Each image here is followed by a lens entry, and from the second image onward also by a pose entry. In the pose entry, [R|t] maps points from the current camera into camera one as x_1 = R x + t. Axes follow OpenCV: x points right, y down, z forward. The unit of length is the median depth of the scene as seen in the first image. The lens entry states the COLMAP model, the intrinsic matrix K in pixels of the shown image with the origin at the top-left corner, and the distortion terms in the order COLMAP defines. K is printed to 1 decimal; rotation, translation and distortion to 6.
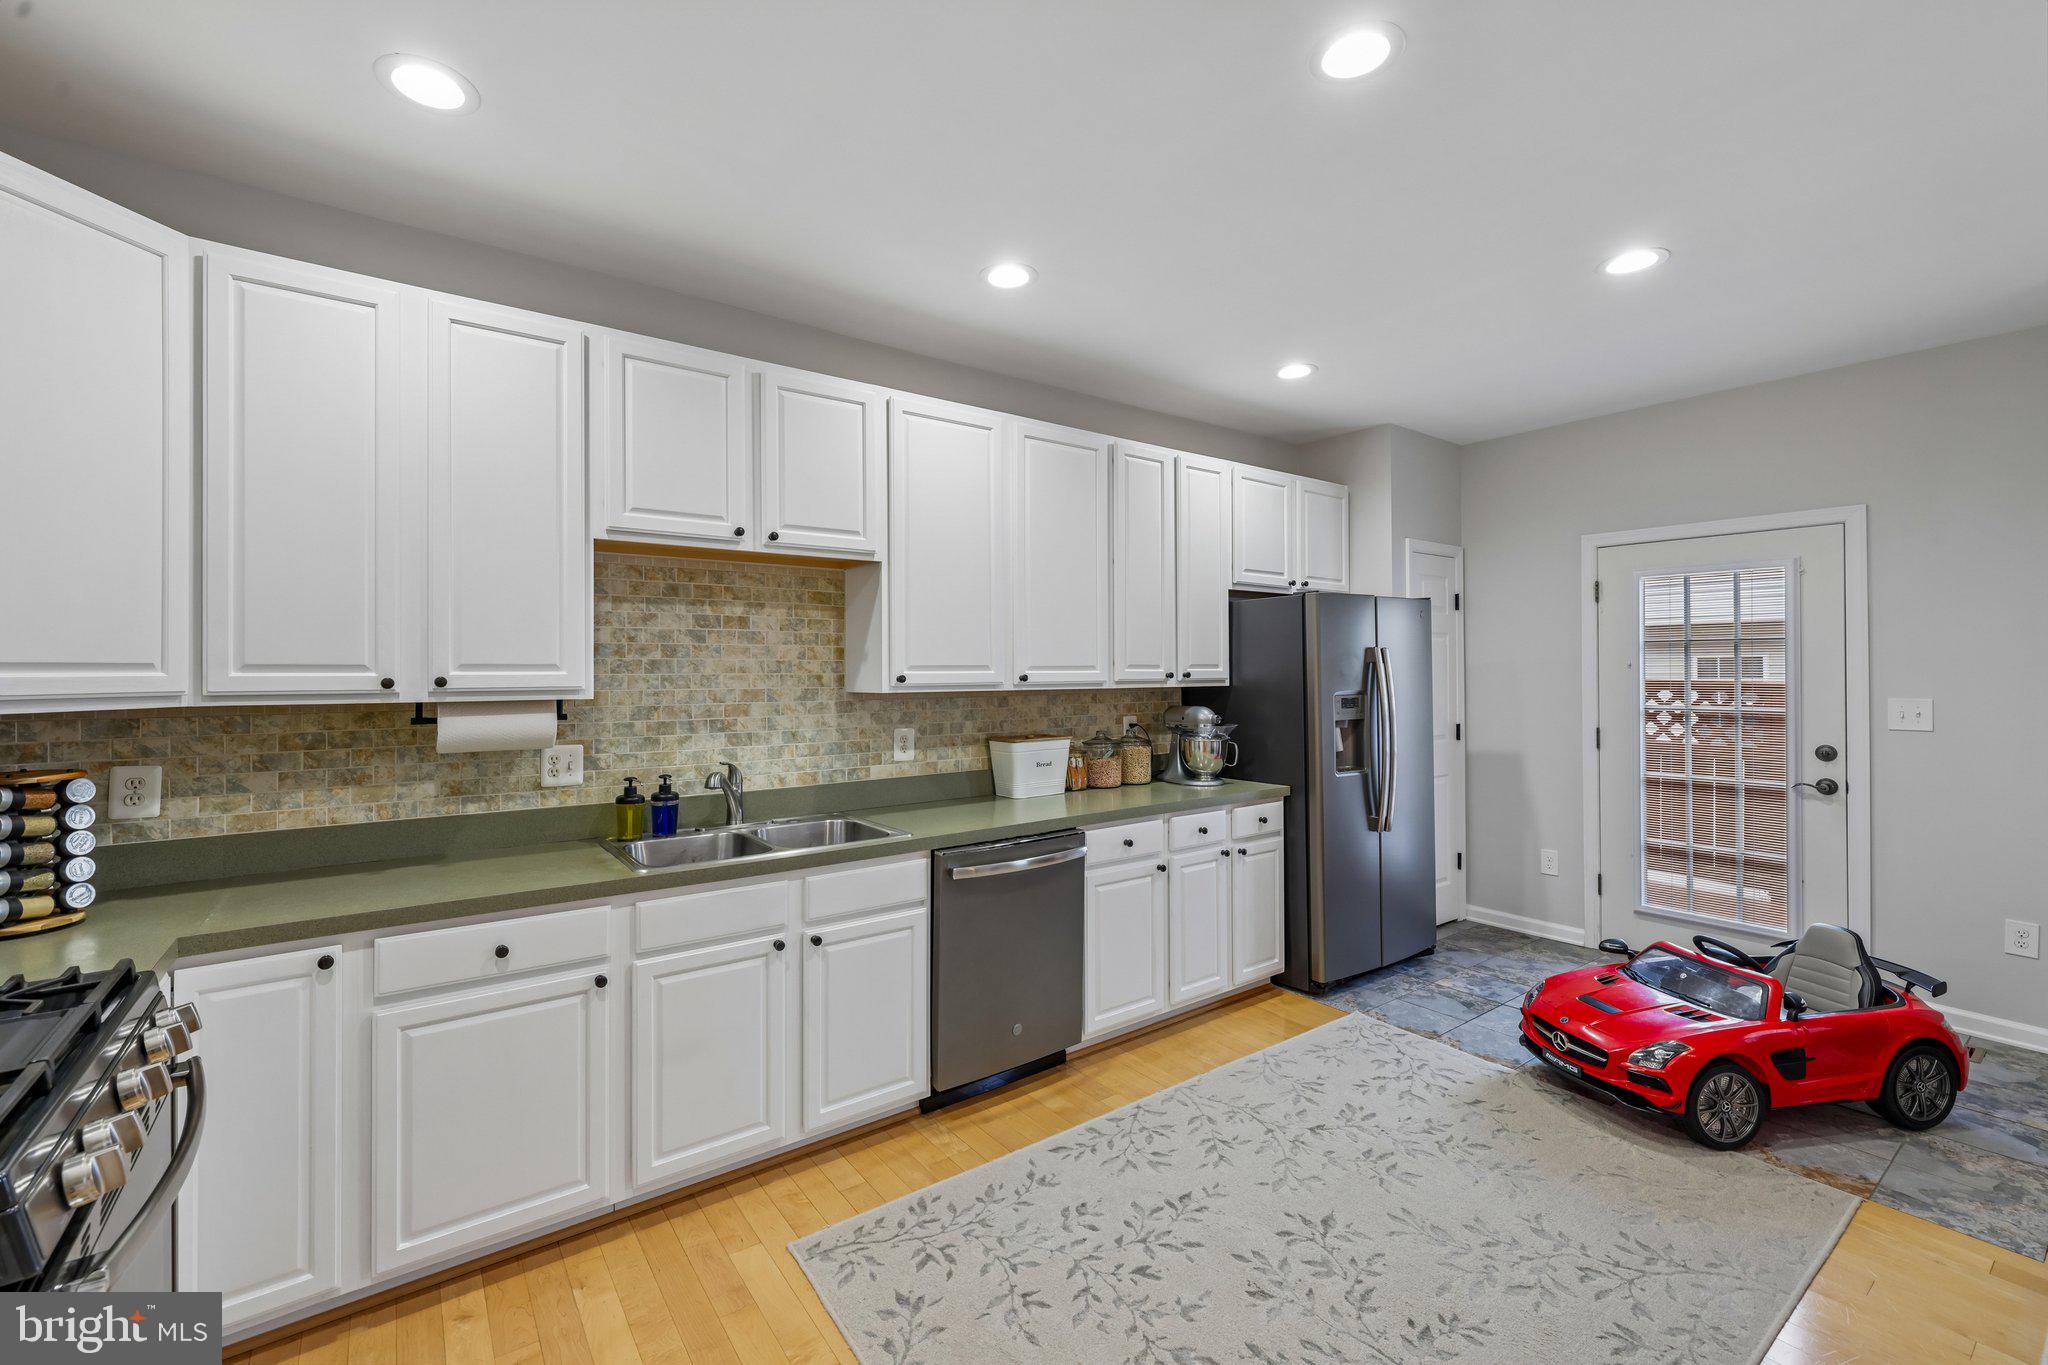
lens RADIAL K [[862.9, 0, 1014.8], [0, 862.9, 673.2], [0, 0, 1]] dist [-0.000297, 0.000797]
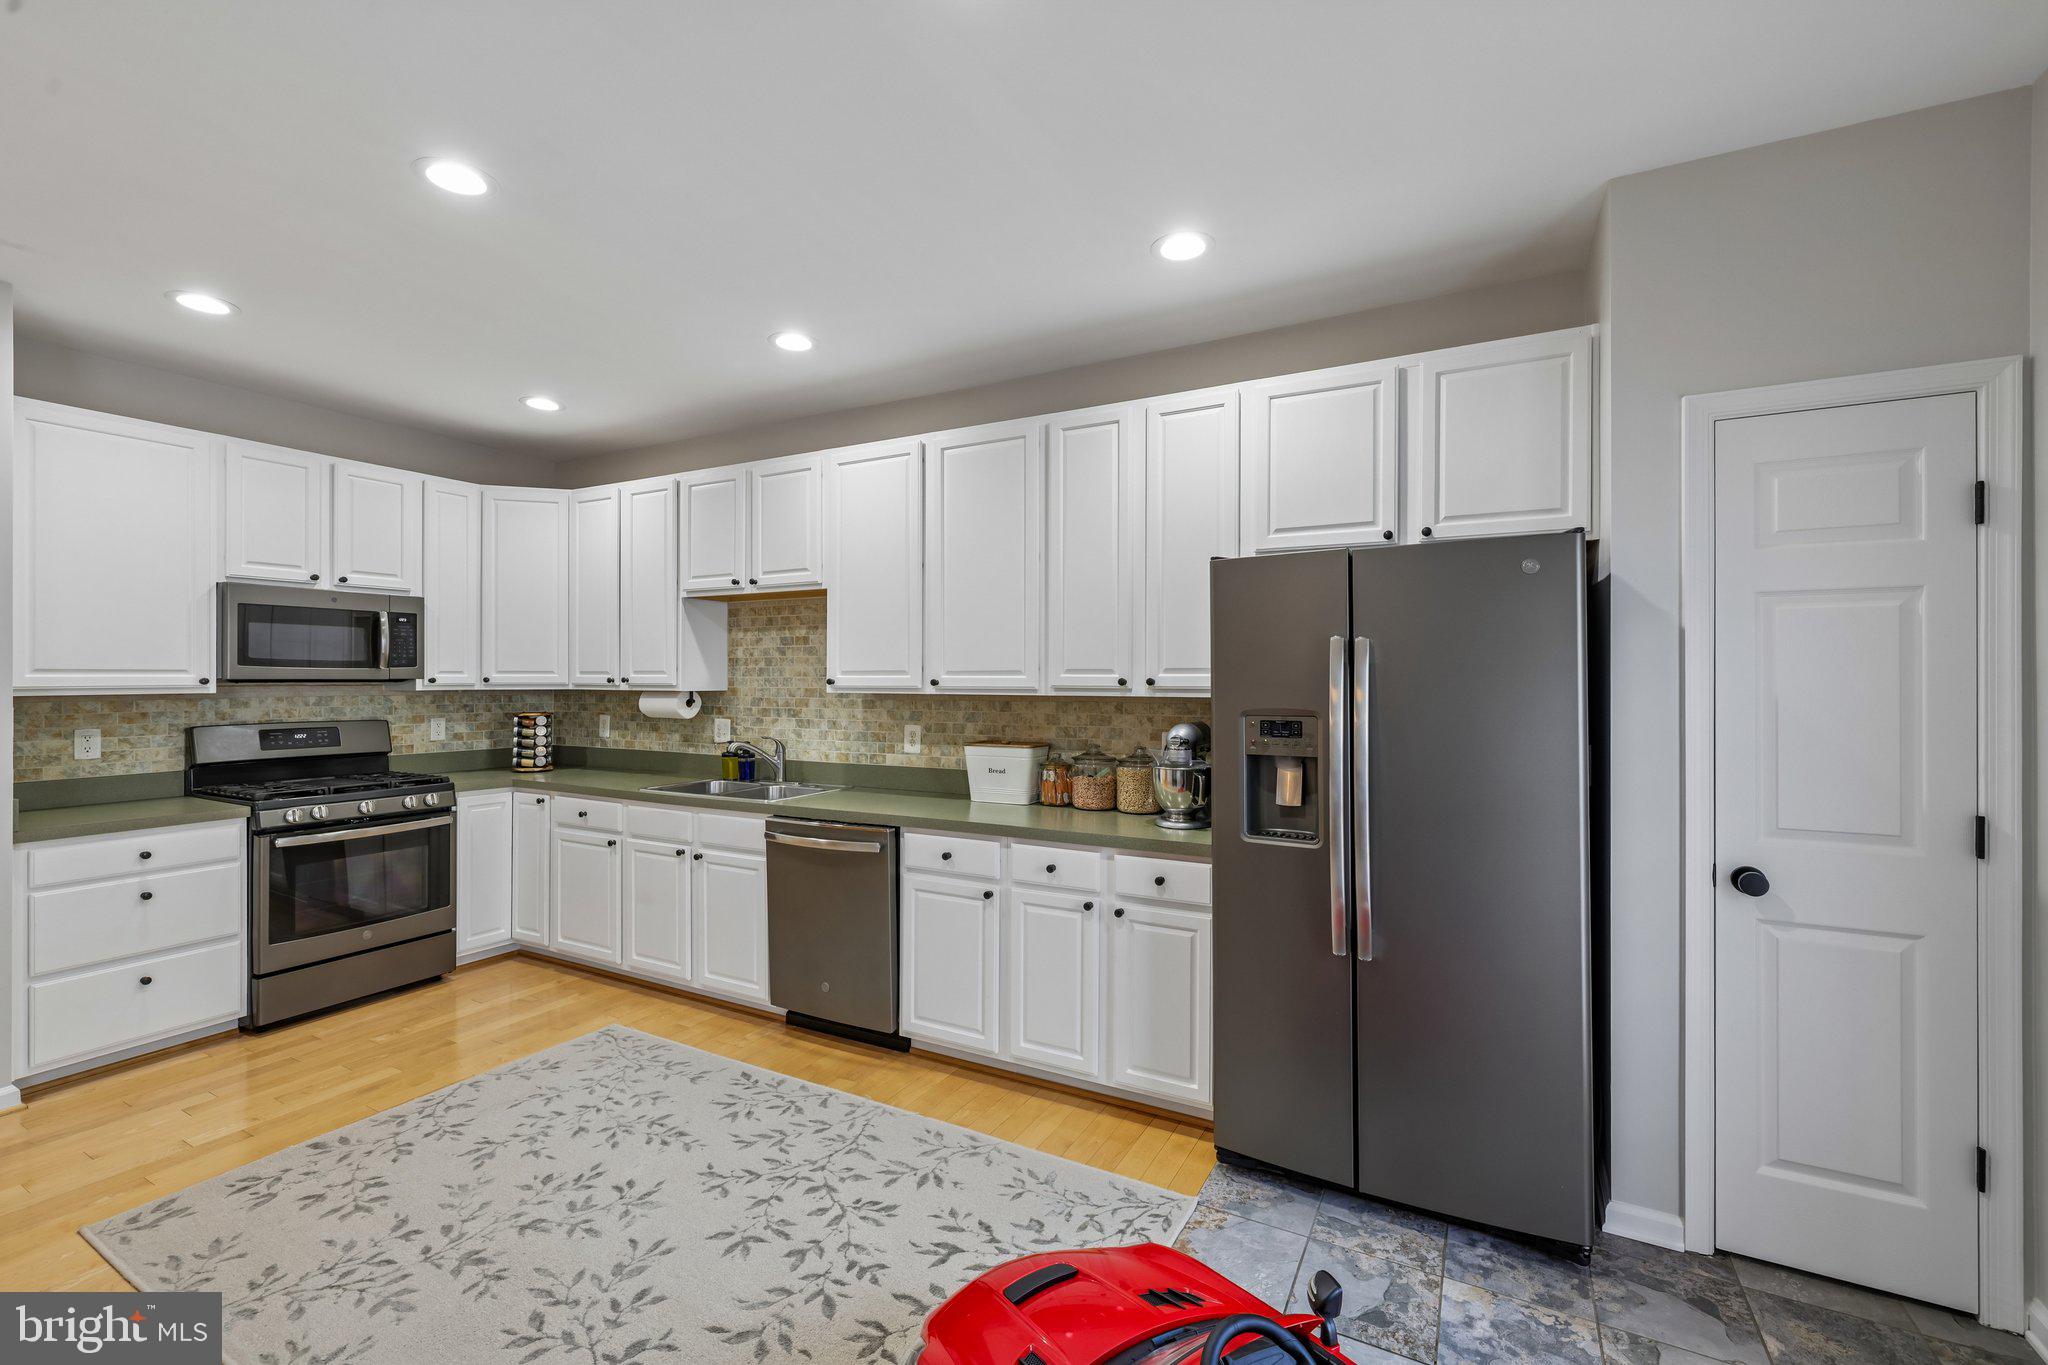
lens RADIAL K [[862.9, 0, 1008.5], [0, 862.9, 684.8], [0, 0, 1]] dist [-0.000297, 0.000797]
pose [[0.421022, 0.014466, -0.906935, 1.104144], [-0.003665, 0.999892, 0.014248, -0.007989], [0.907043, -0.002675, 0.421030, 0.710919]]
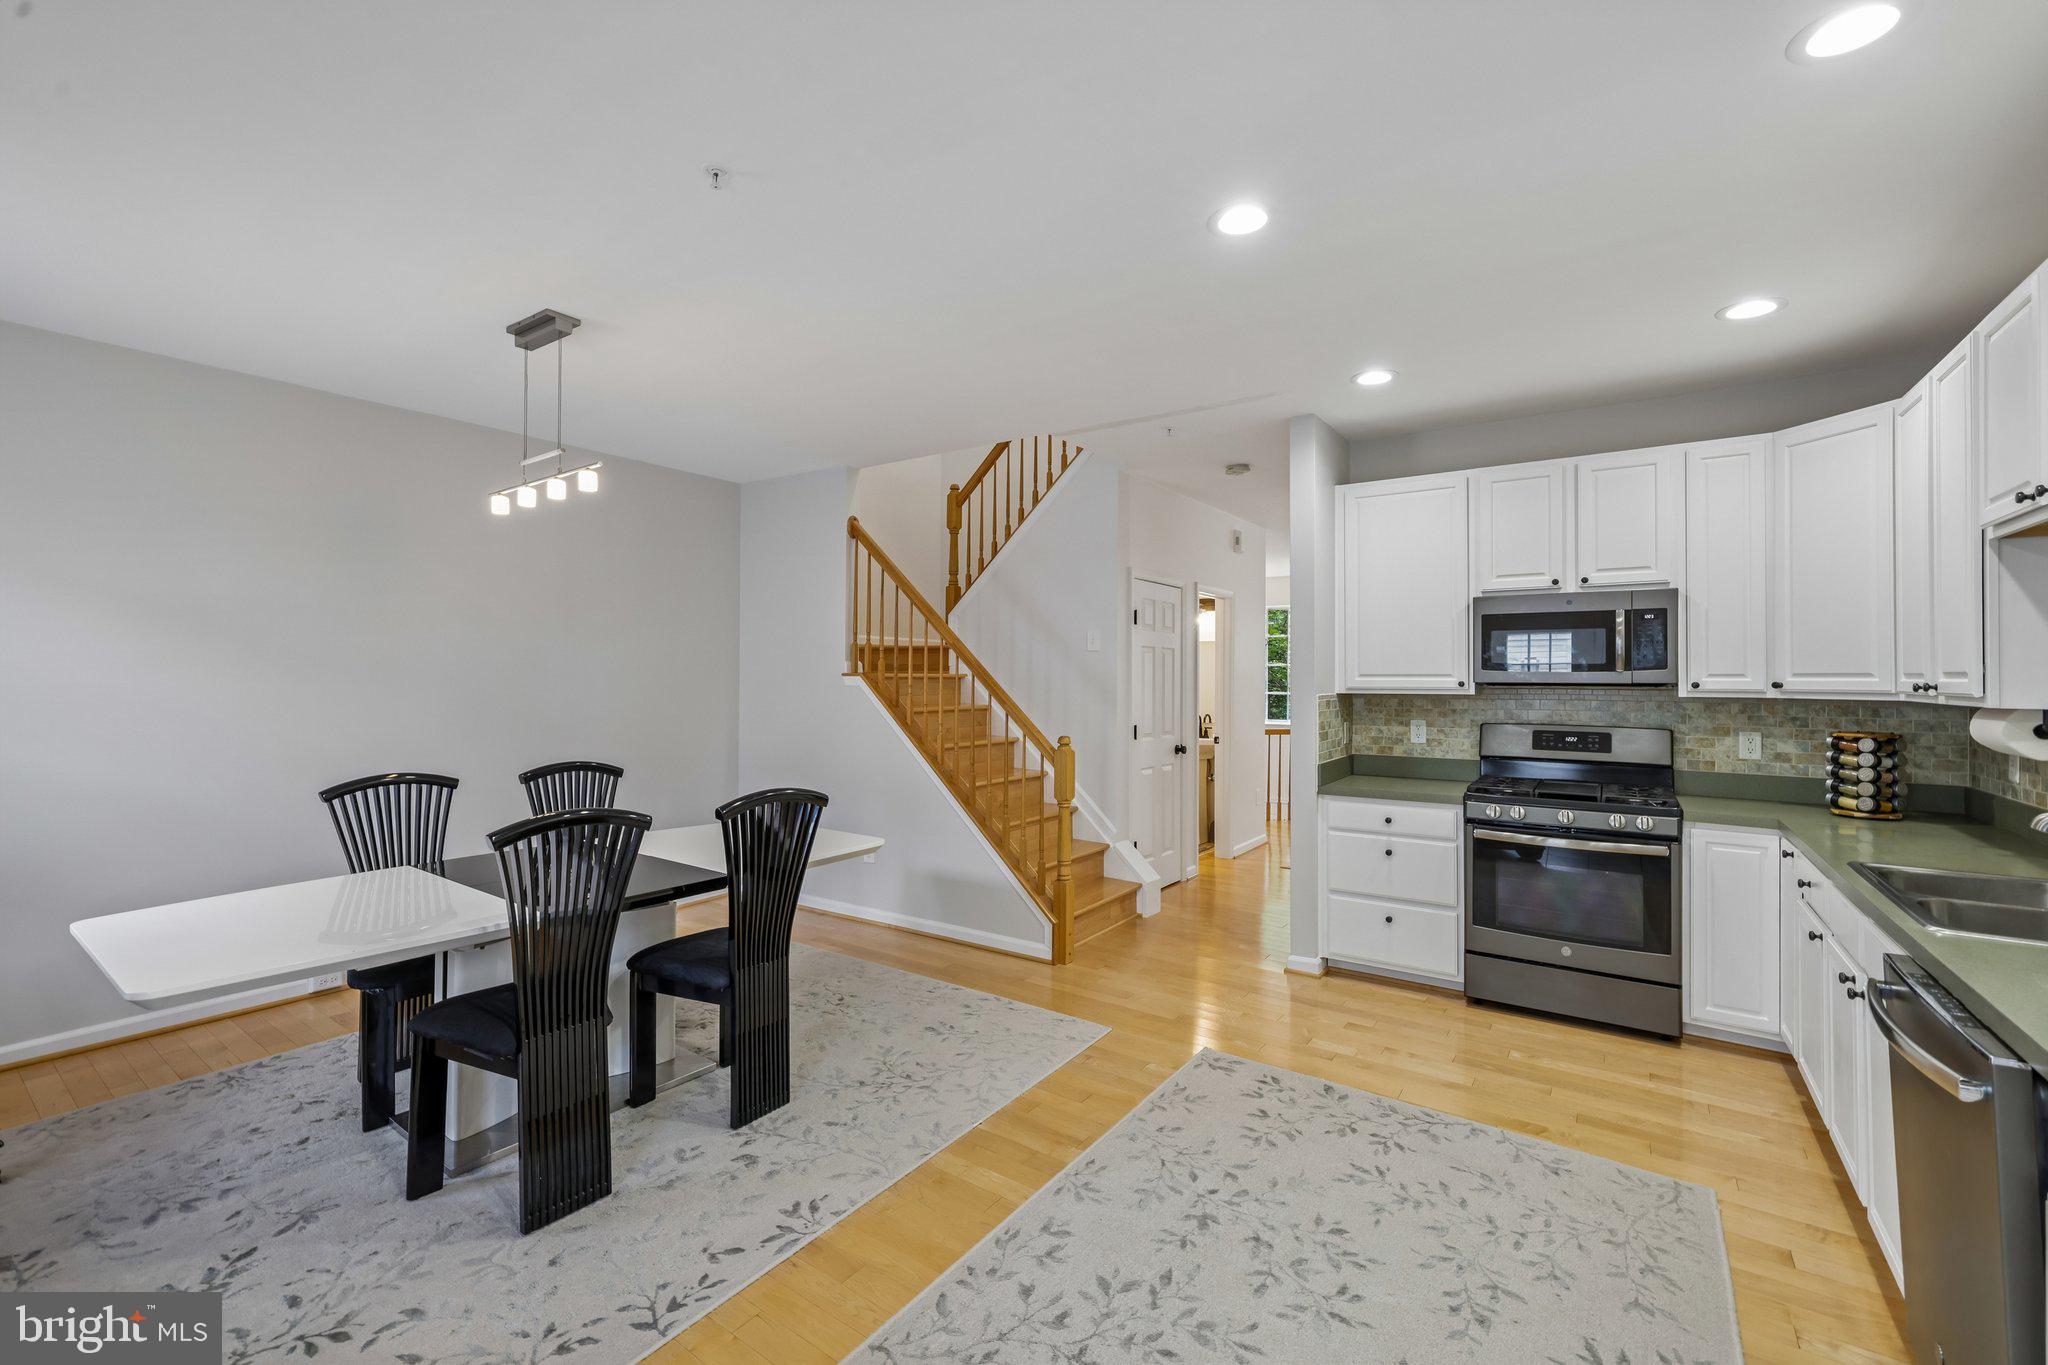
lens RADIAL K [[862.9, 0, 1019.6], [0, 862.9, 668.9], [0, 0, 1]] dist [-0.000297, 0.000797]
pose [[-0.947310, -0.000286, -0.320318, 0.684455], [0.002683, 0.999957, -0.008828, -0.005883], [0.320307, -0.009222, -0.947269, 1.279175]]
